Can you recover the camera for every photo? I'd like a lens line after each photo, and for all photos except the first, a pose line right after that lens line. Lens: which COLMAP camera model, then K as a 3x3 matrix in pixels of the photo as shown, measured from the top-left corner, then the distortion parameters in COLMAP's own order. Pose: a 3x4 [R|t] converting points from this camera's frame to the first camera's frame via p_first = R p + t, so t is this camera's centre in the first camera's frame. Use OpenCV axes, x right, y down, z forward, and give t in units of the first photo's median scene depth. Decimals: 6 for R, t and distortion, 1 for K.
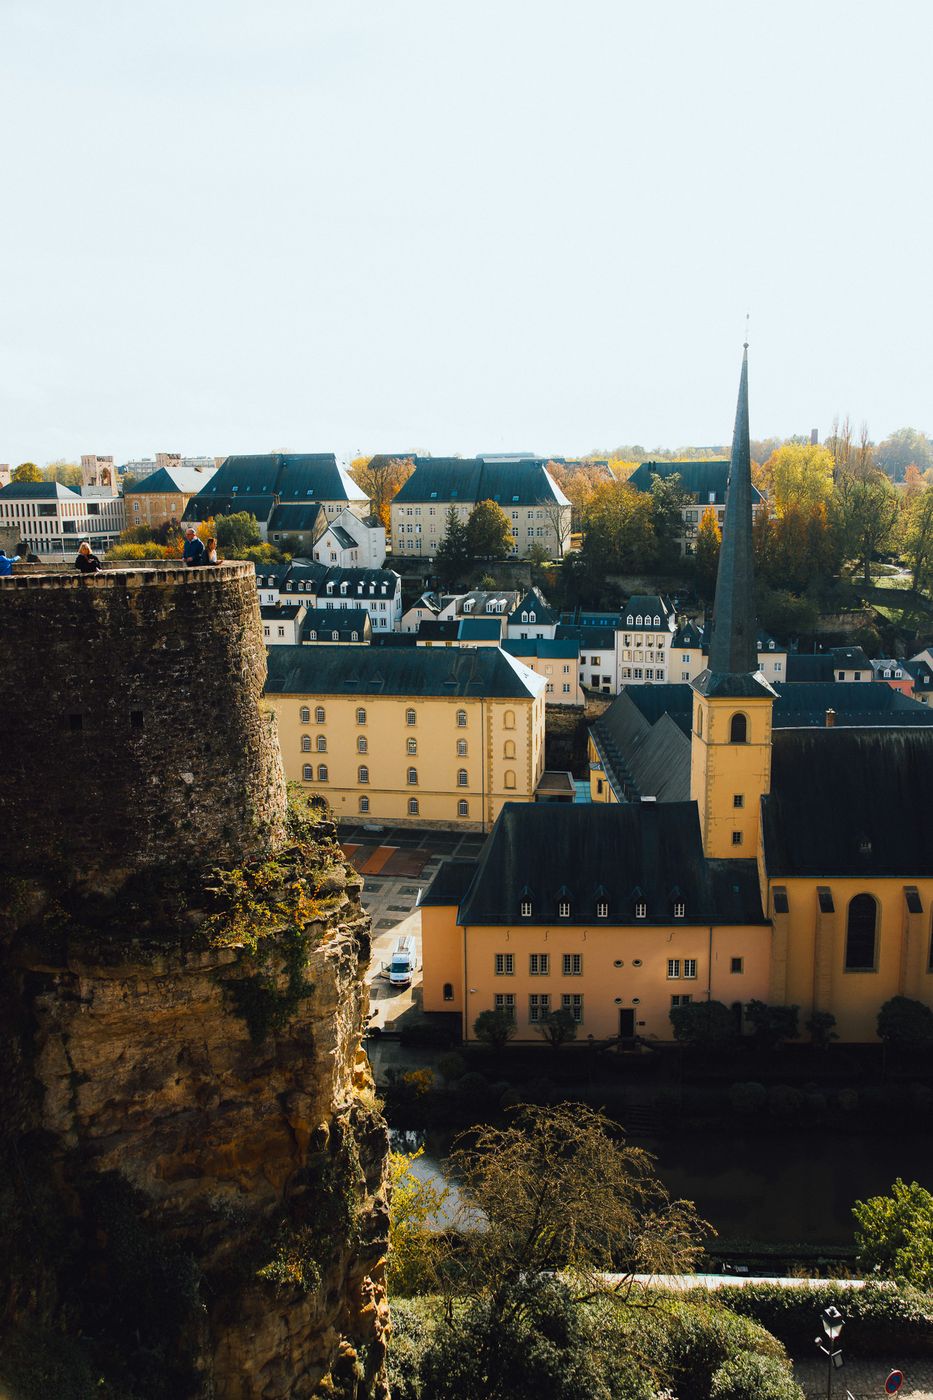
lens RADIAL K [[1141.7, 0, 425.0], [0, 1141.7, 671.5], [0, 0, 1]] dist [-0.096598, -0.035299]
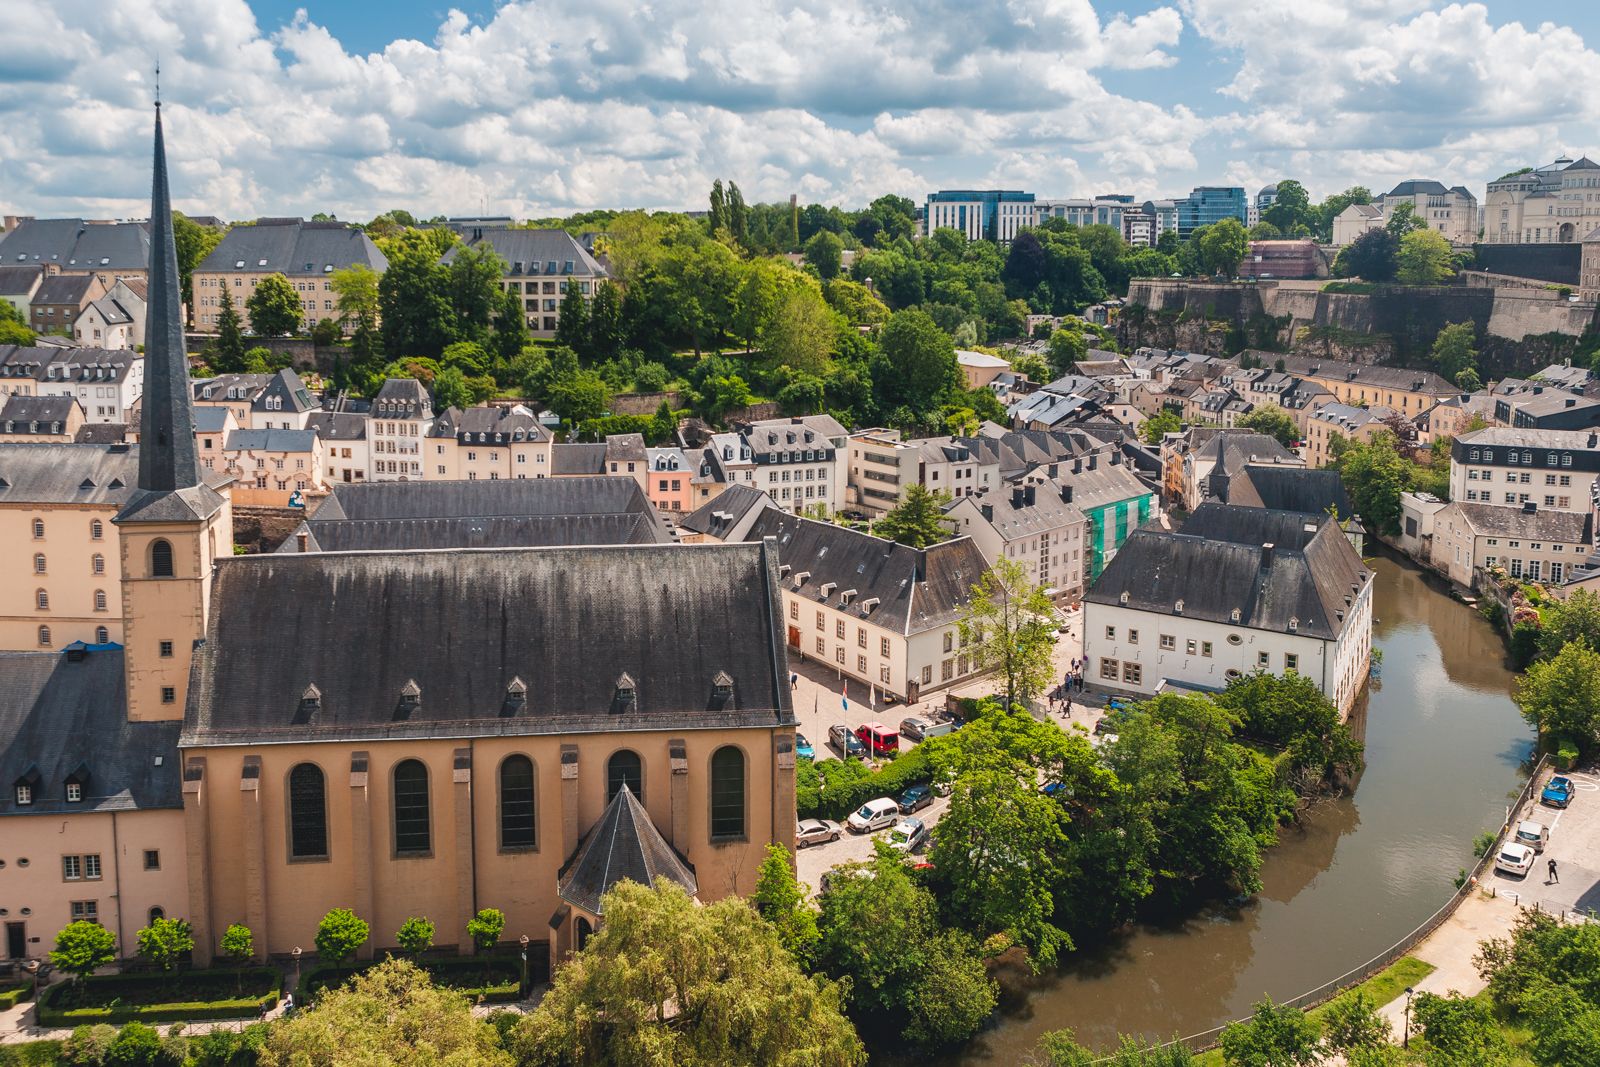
lens RADIAL K [[1193.7, 0, 642.8], [0, 1193.7, 344.2], [0, 0, 1]] dist [0.002444, -0.005135]
pose [[0.992626, 0.001165, 0.121208, 0.393941], [0.008811, 0.996615, -0.081741, -0.023003], [-0.120893, 0.082206, 0.989256, 0.071963]]
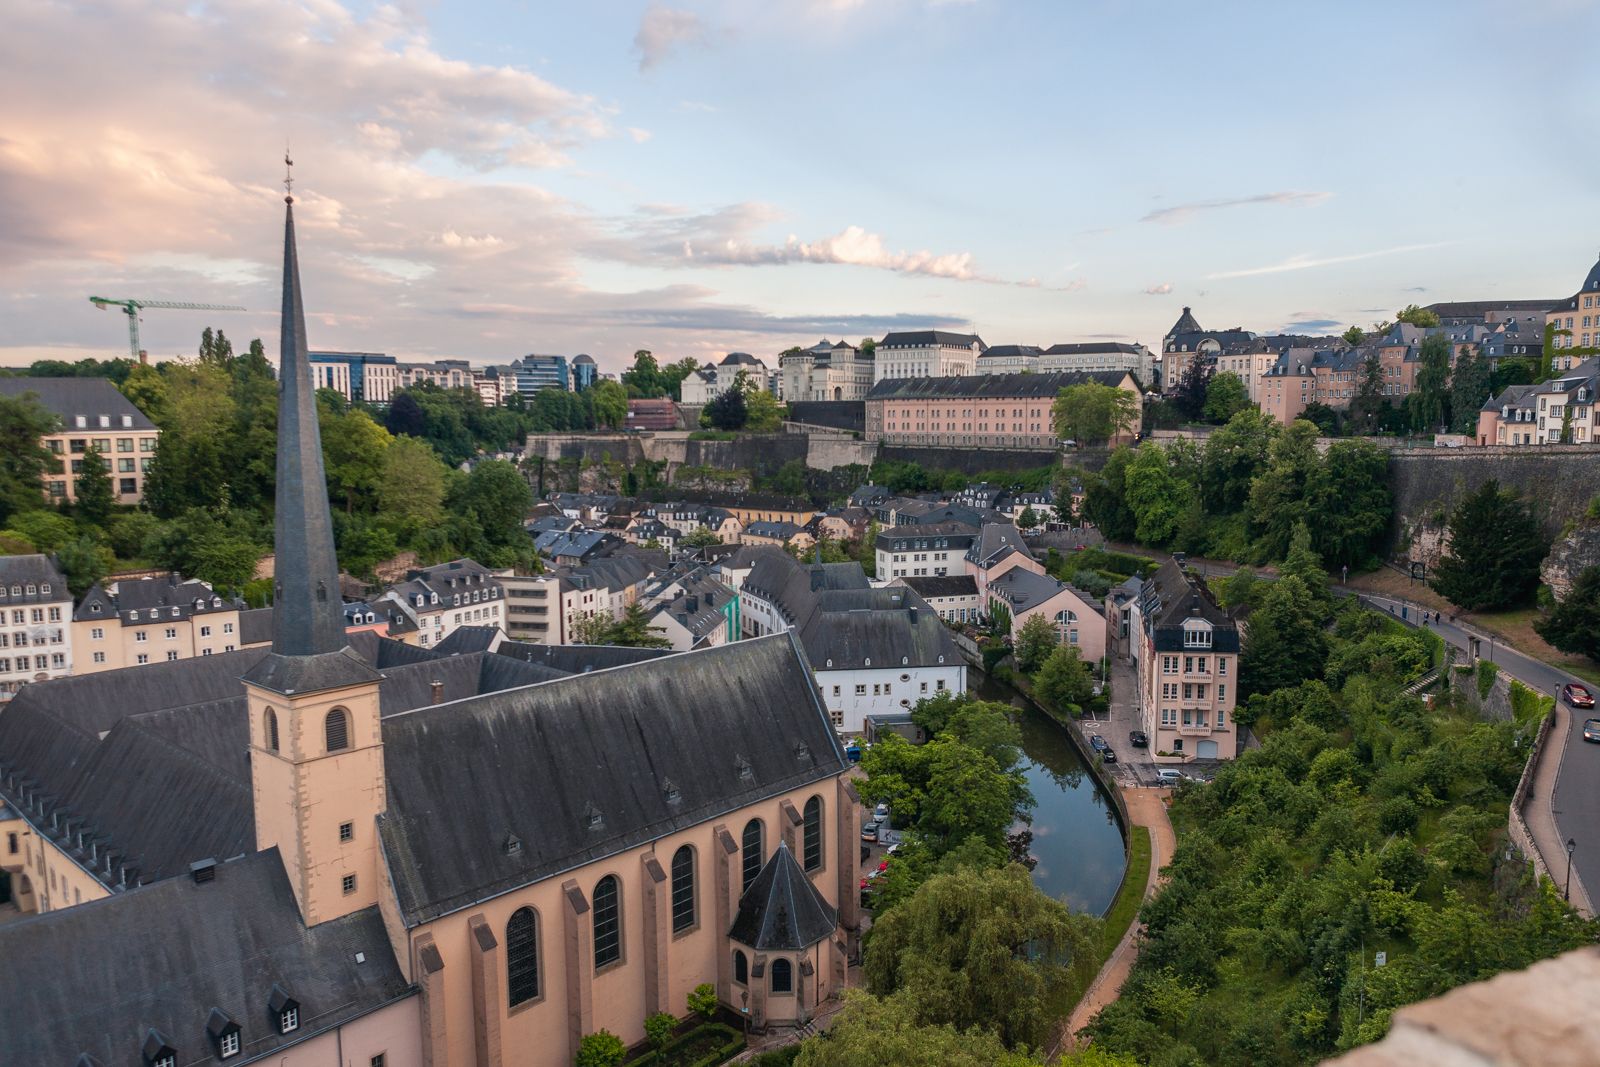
lens RADIAL K [[1147.0, 0, 793.4], [0, 1147.0, 503.9], [0, 0, 1]] dist [-0.002108, -0.004518]
pose [[0.647547, -0.051904, 0.760256, -0.059541], [0.118174, 0.992448, -0.032898, -0.025155], [-0.752806, 0.111146, 0.648790, 0.230258]]
